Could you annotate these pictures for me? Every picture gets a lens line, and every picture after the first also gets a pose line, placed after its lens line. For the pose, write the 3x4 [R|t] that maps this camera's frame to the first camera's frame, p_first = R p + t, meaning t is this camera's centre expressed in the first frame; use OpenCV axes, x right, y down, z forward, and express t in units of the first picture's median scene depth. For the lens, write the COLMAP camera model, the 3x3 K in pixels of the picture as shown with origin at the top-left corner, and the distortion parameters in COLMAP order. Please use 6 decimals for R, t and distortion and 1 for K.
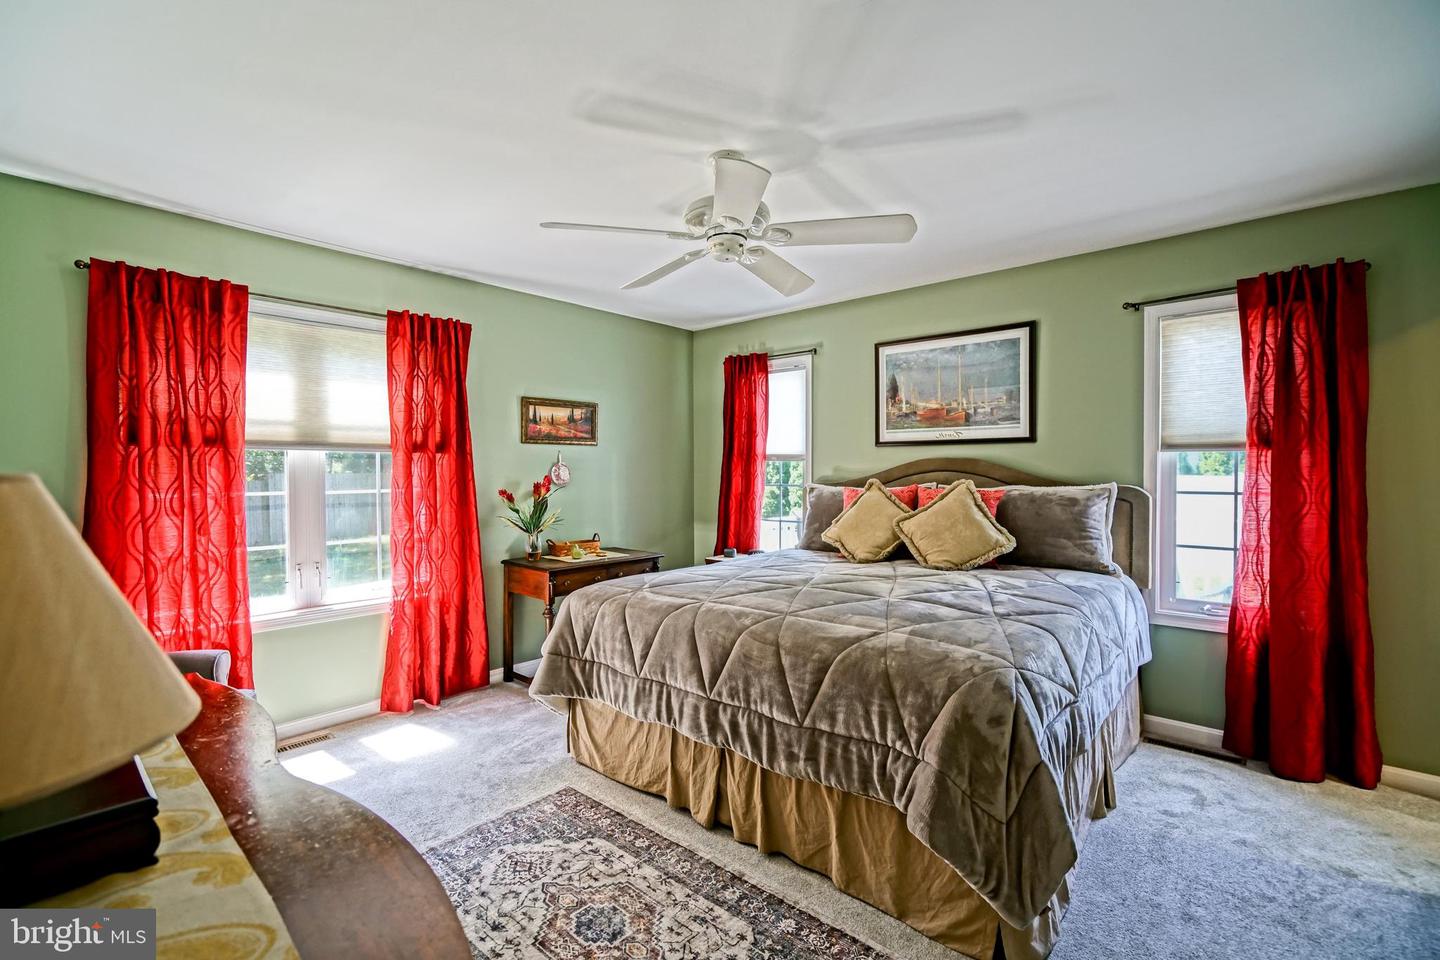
lens RADIAL K [[656.8, 0, 716.5], [0, 656.8, 477.6], [0, 0, 1]] dist [-0.005149, 0.002734]
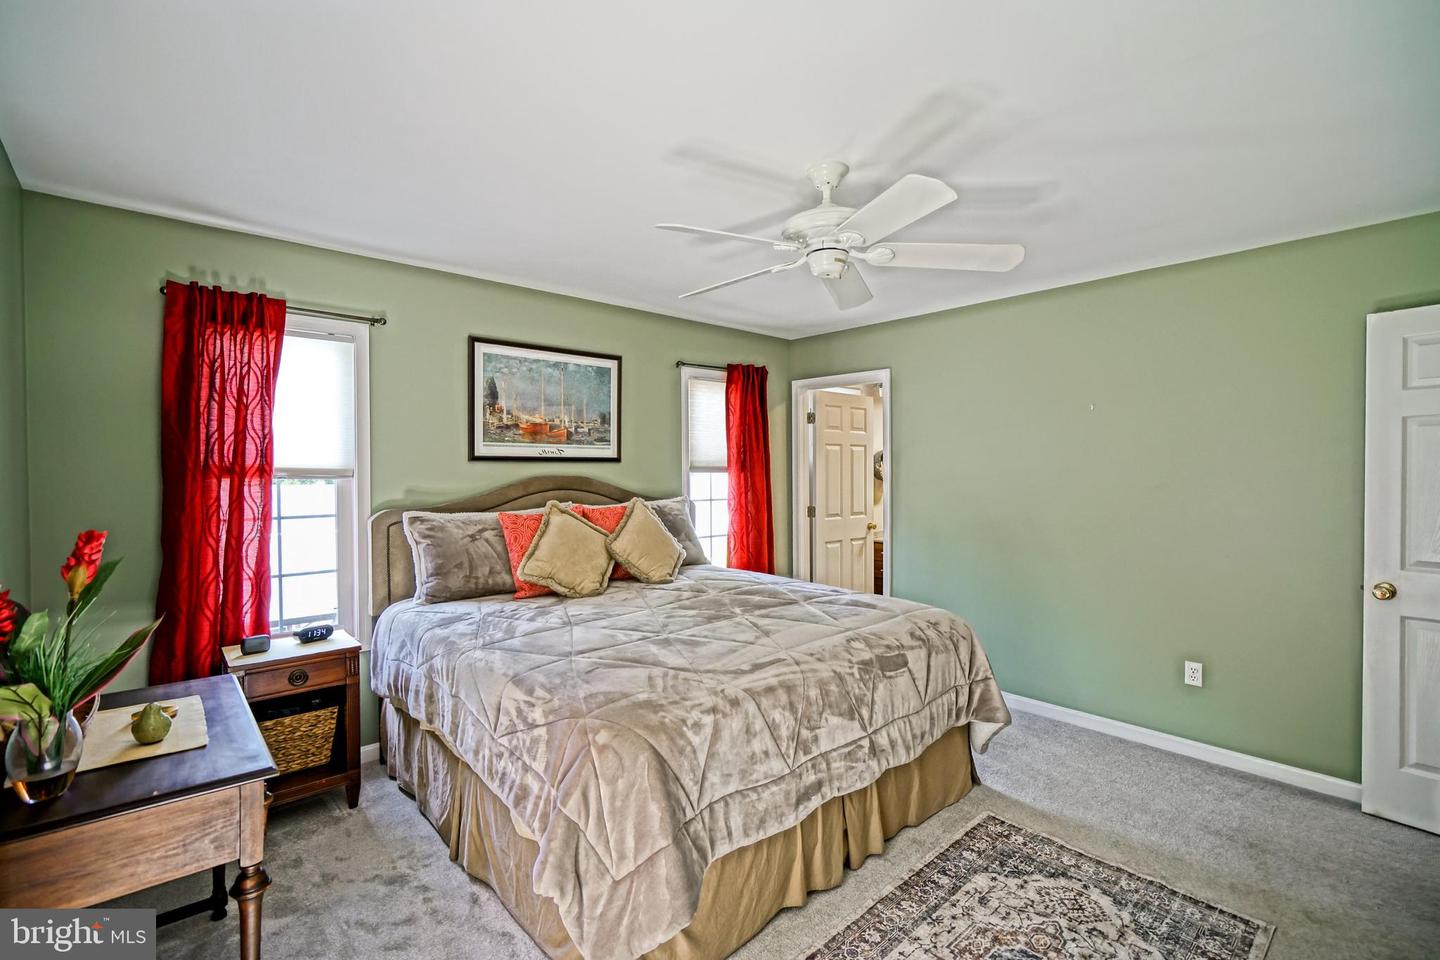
lens RADIAL K [[656.8, 0, 725.1], [0, 656.8, 473.1], [0, 0, 1]] dist [-0.005149, 0.002734]
pose [[0.095855, -0.001482, 0.995394, -0.606256], [0.016407, 0.999865, -0.000092, -0.030743], [-0.995260, 0.016340, 0.095866, 0.679063]]
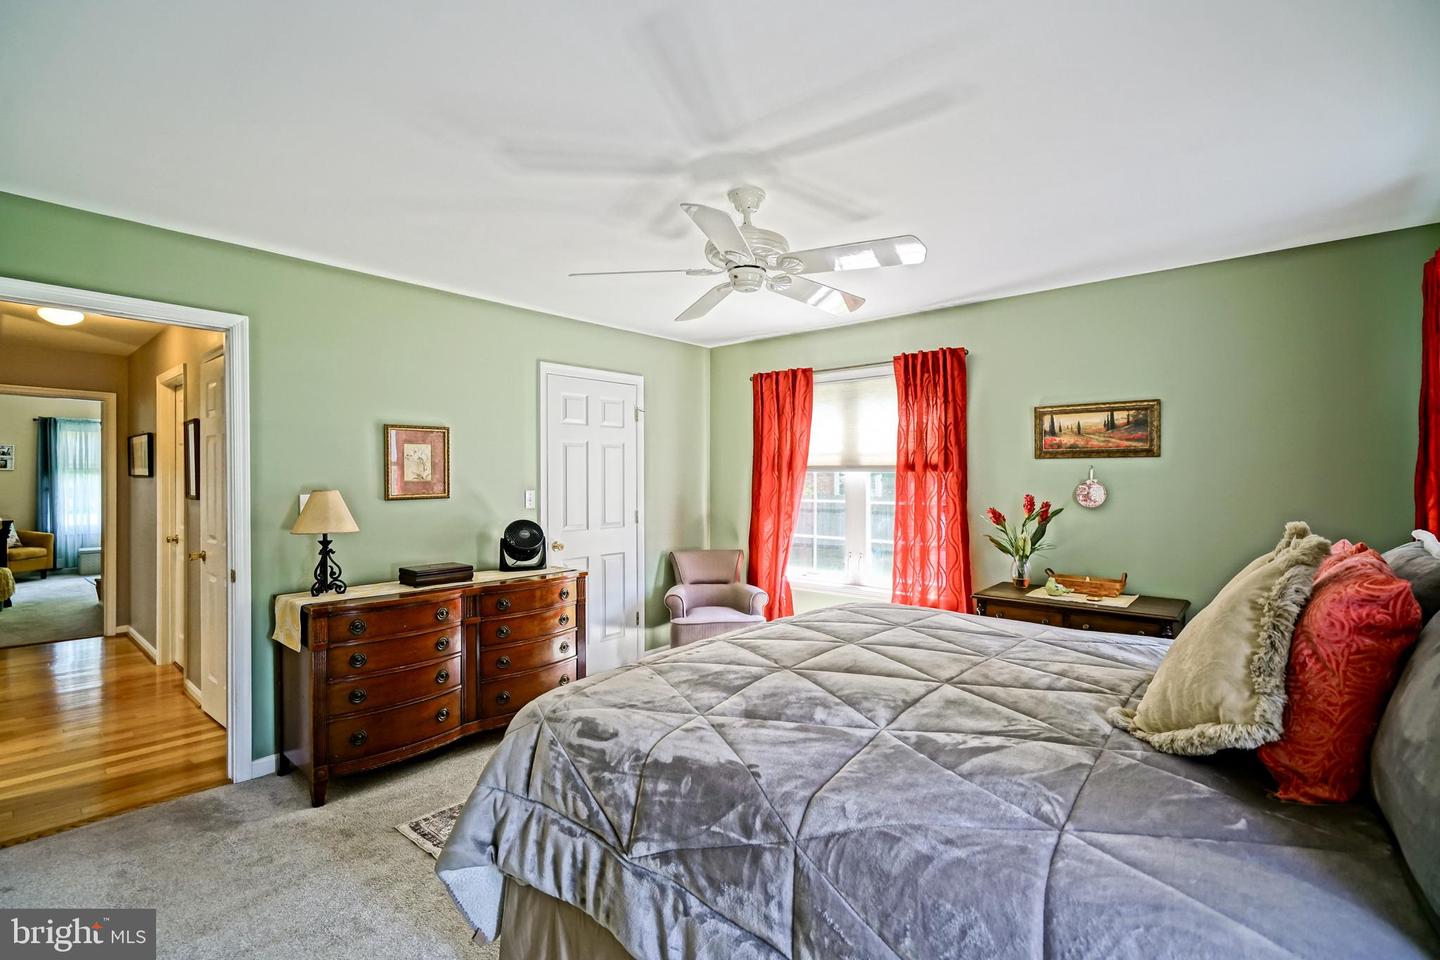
lens RADIAL K [[656.8, 0, 711.1], [0, 656.8, 478.1], [0, 0, 1]] dist [-0.005149, 0.002734]
pose [[-0.004155, 0.003599, -0.999985, 0.677409], [-0.014155, 0.999893, 0.003657, -0.024400], [0.999891, 0.014170, -0.004103, 0.607991]]
